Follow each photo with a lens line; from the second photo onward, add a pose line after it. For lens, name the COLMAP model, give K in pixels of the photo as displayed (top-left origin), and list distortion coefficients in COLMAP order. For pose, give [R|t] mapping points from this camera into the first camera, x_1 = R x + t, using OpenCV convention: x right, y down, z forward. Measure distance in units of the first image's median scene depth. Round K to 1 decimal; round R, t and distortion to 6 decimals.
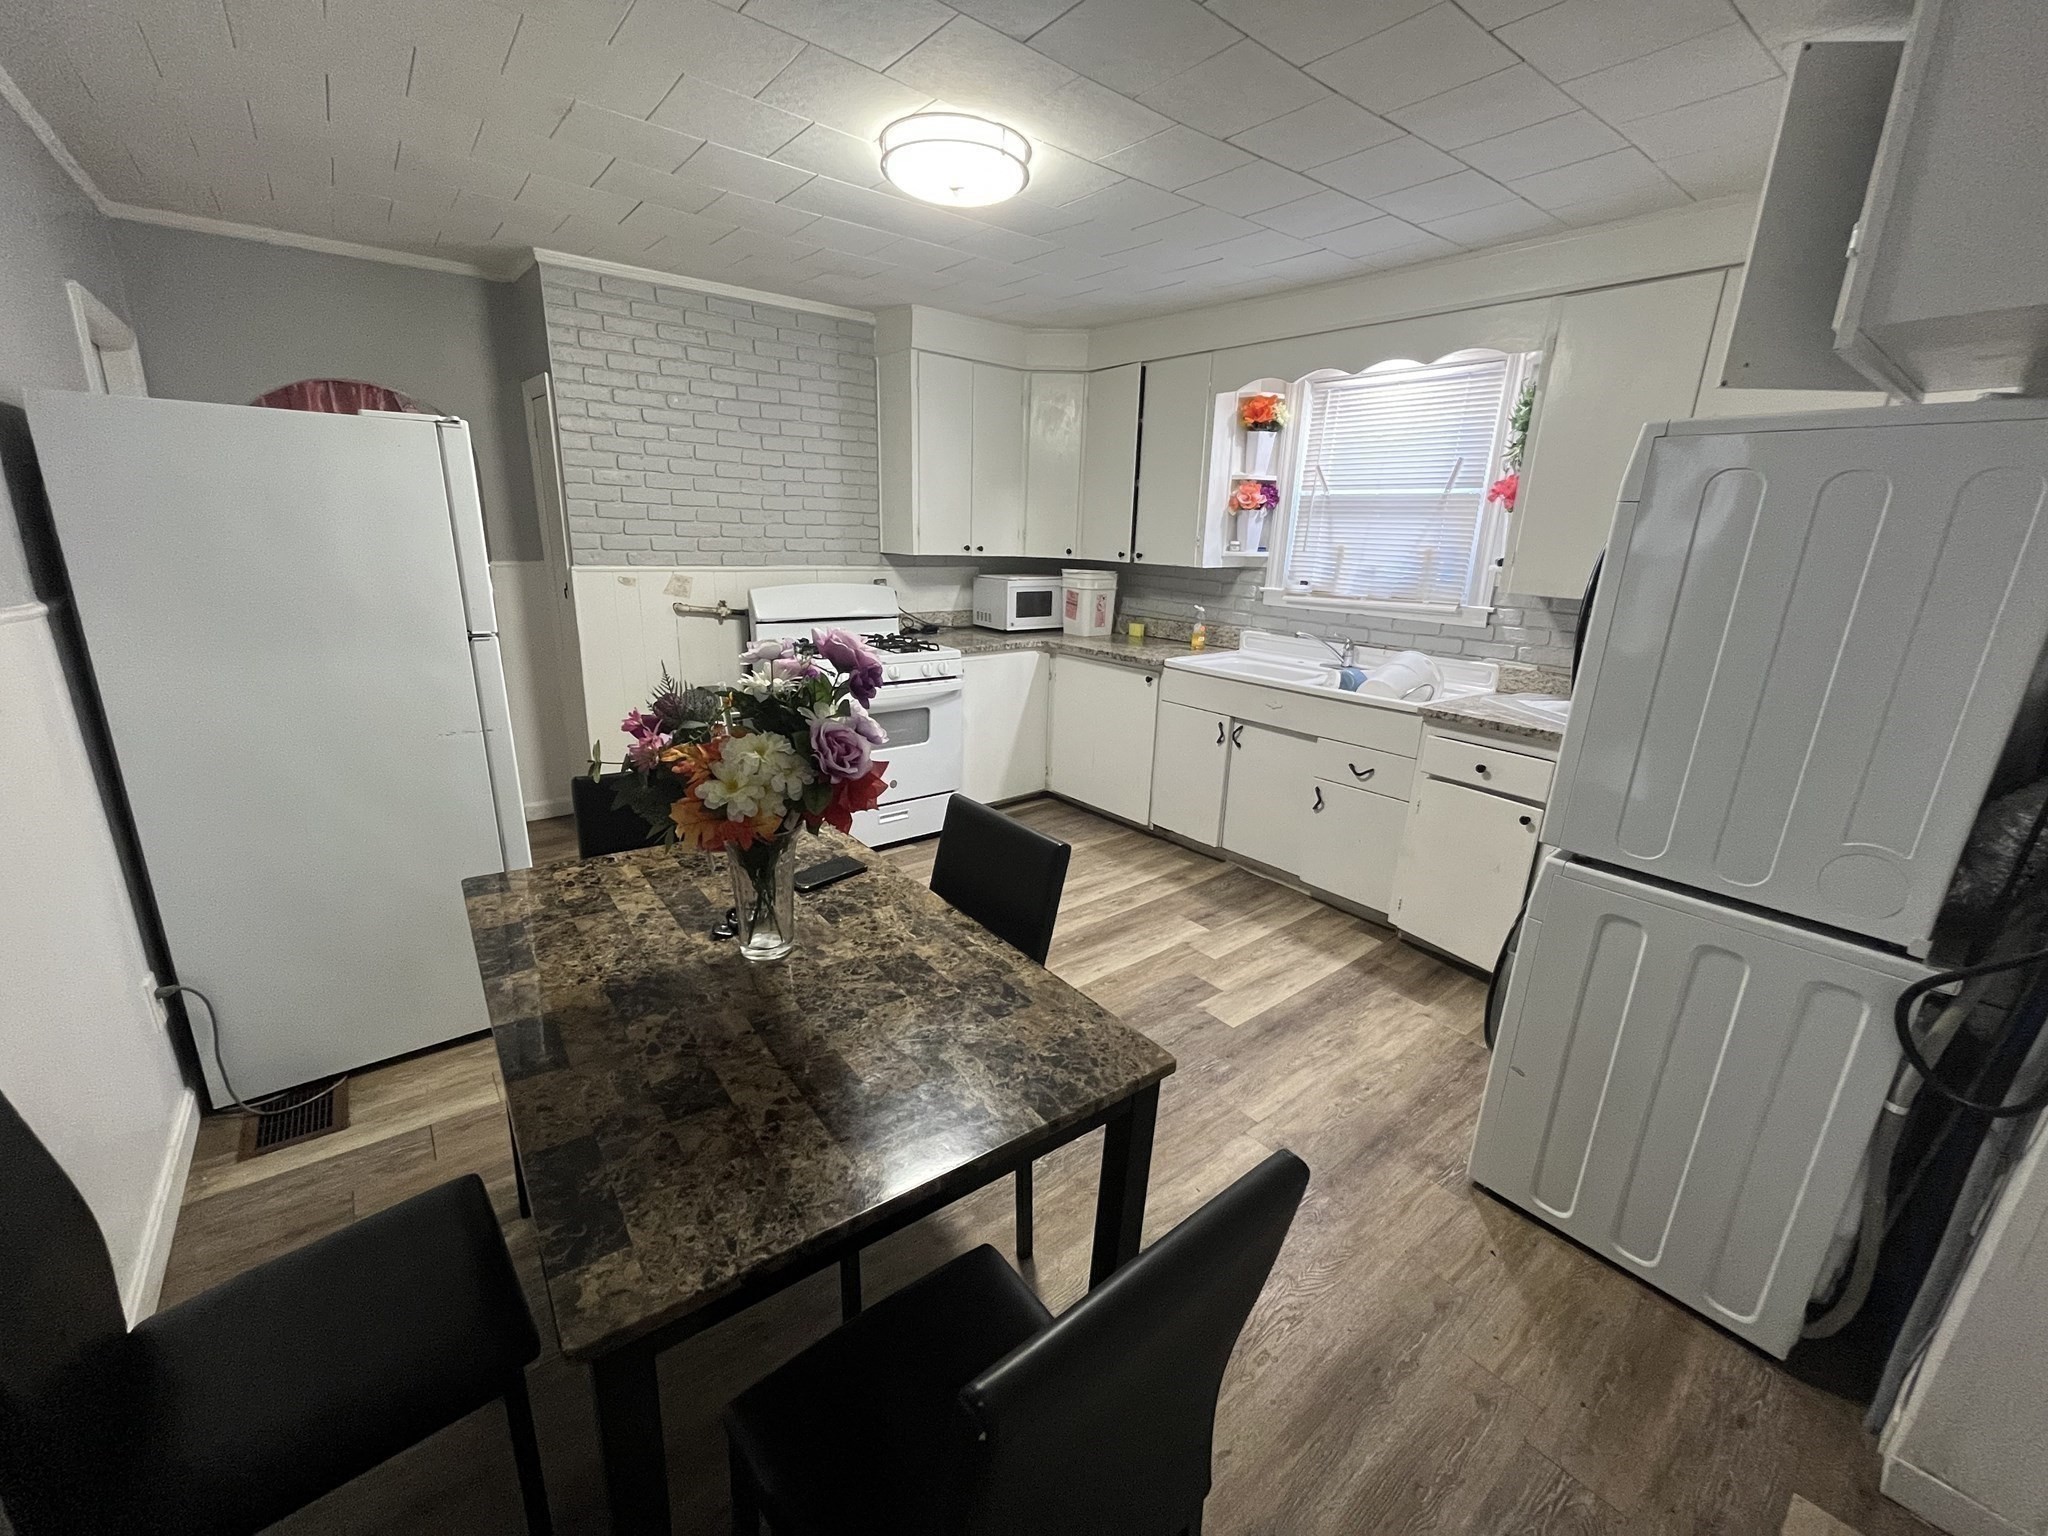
lens RADIAL K [[813.0, 0, 1024.0], [0, 813.0, 768.0], [0, 0, 1]] dist [-0.000148, -0.000102]
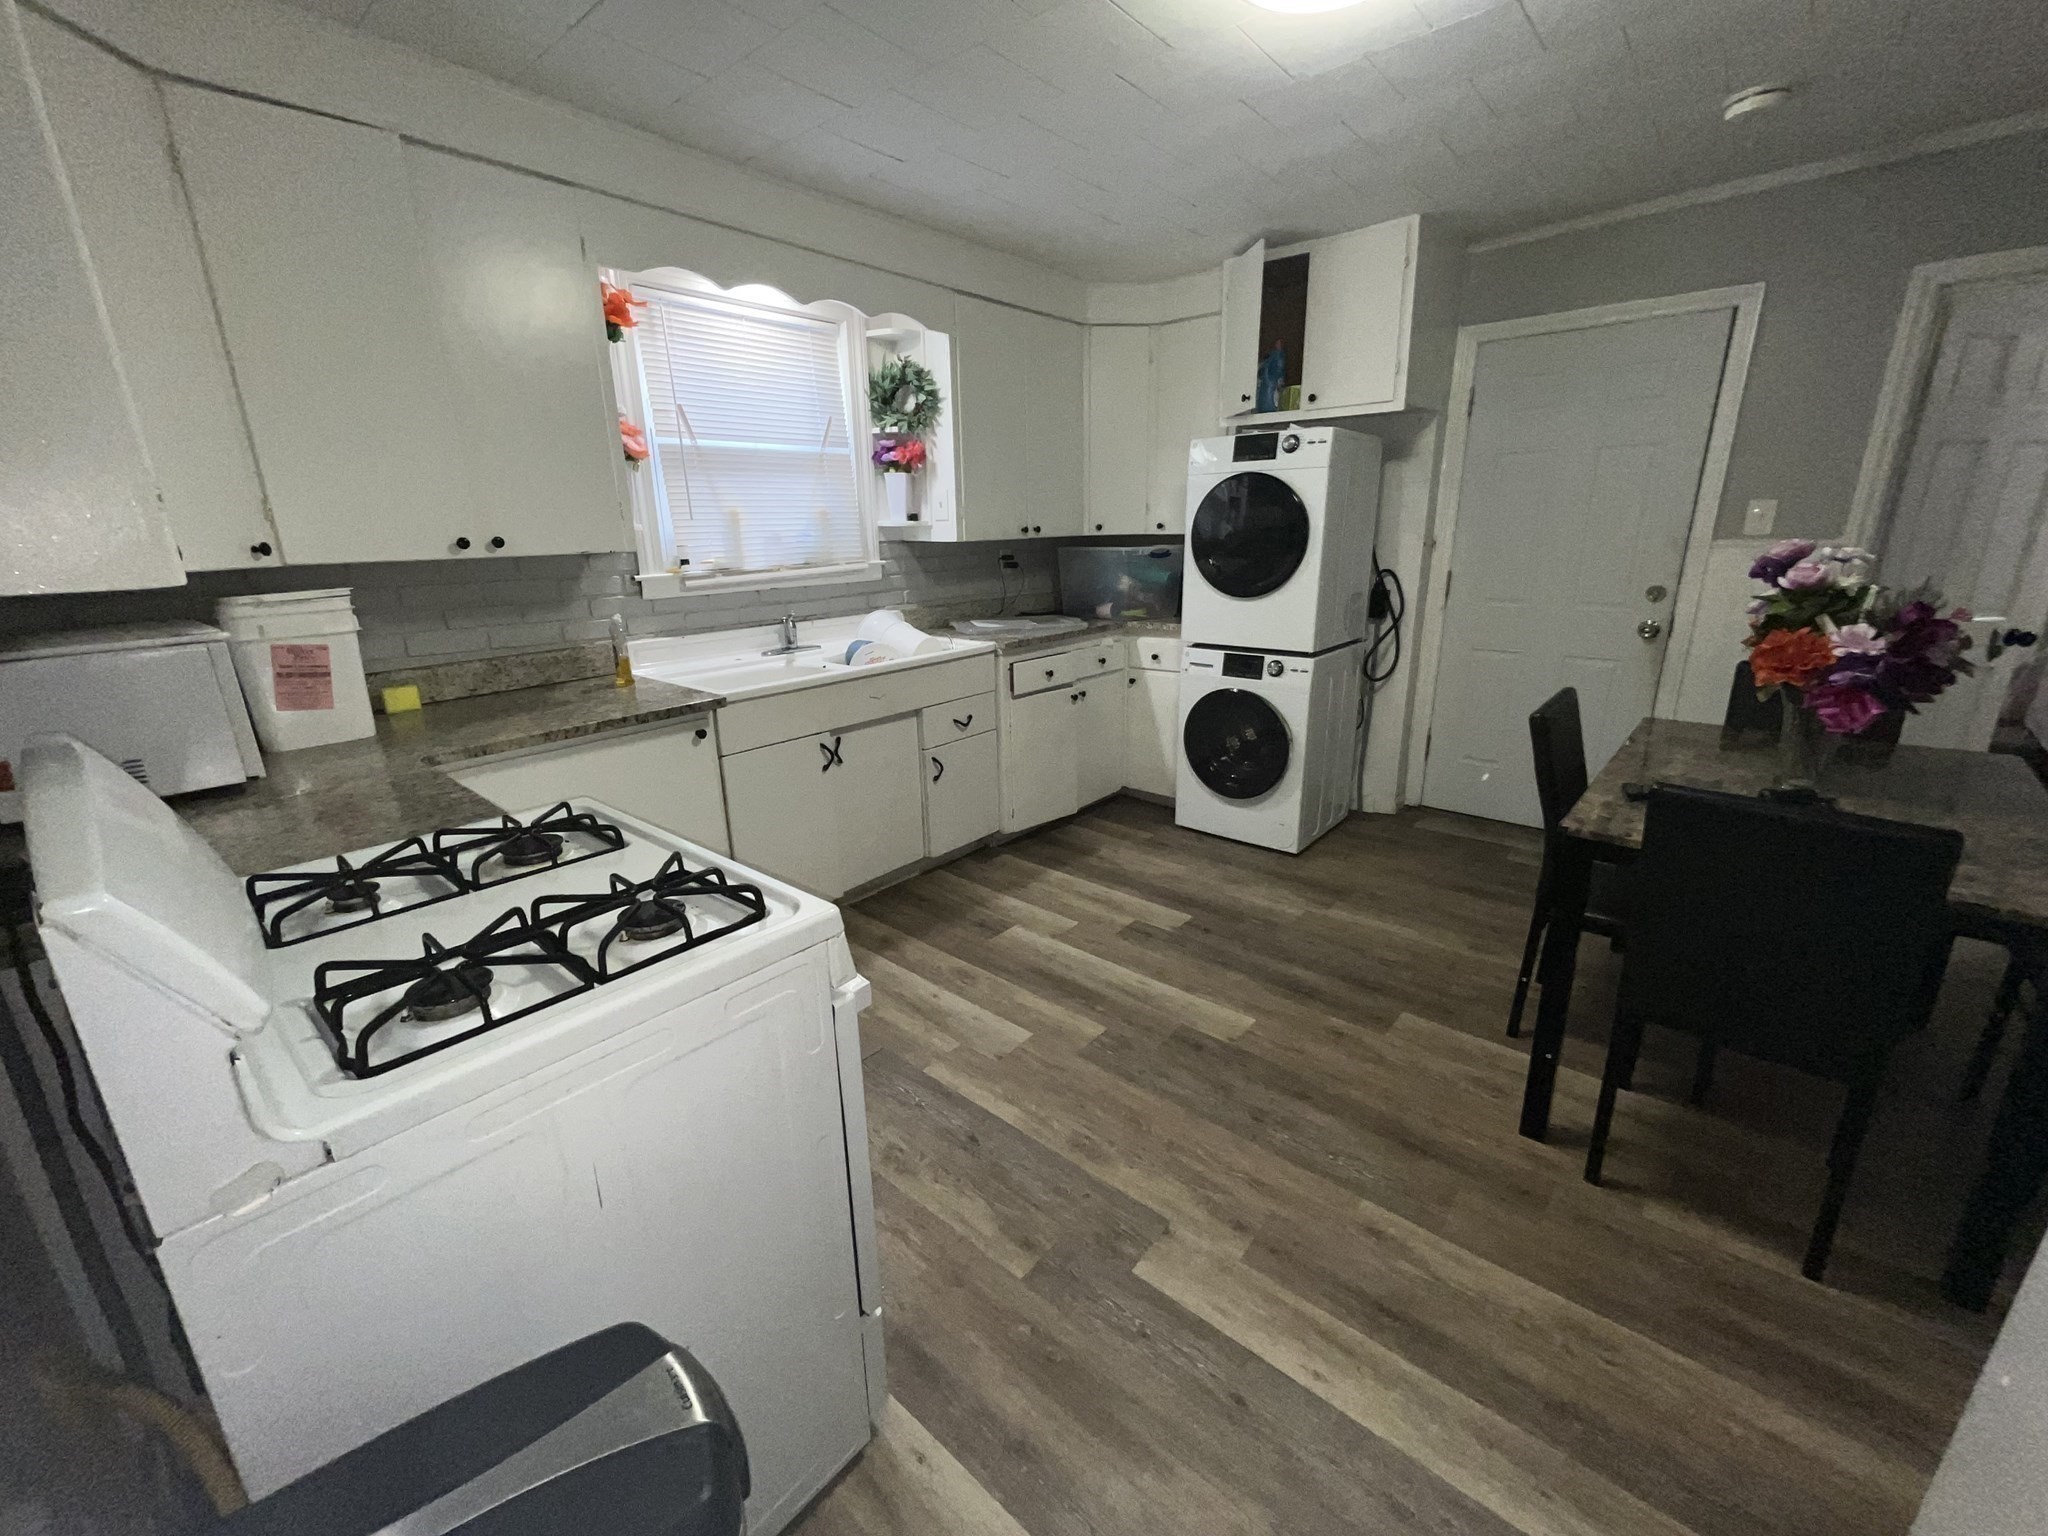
lens RADIAL K [[852.5, 0, 1024.0], [0, 852.5, 768.0], [0, 0, 1]] dist [-0.008175, -0.000166]
pose [[-0.193646, -0.311600, 0.930273, -0.617746], [0.277427, 0.892127, 0.356572, -0.302936], [-0.941029, 0.327131, -0.086310, 1.006920]]
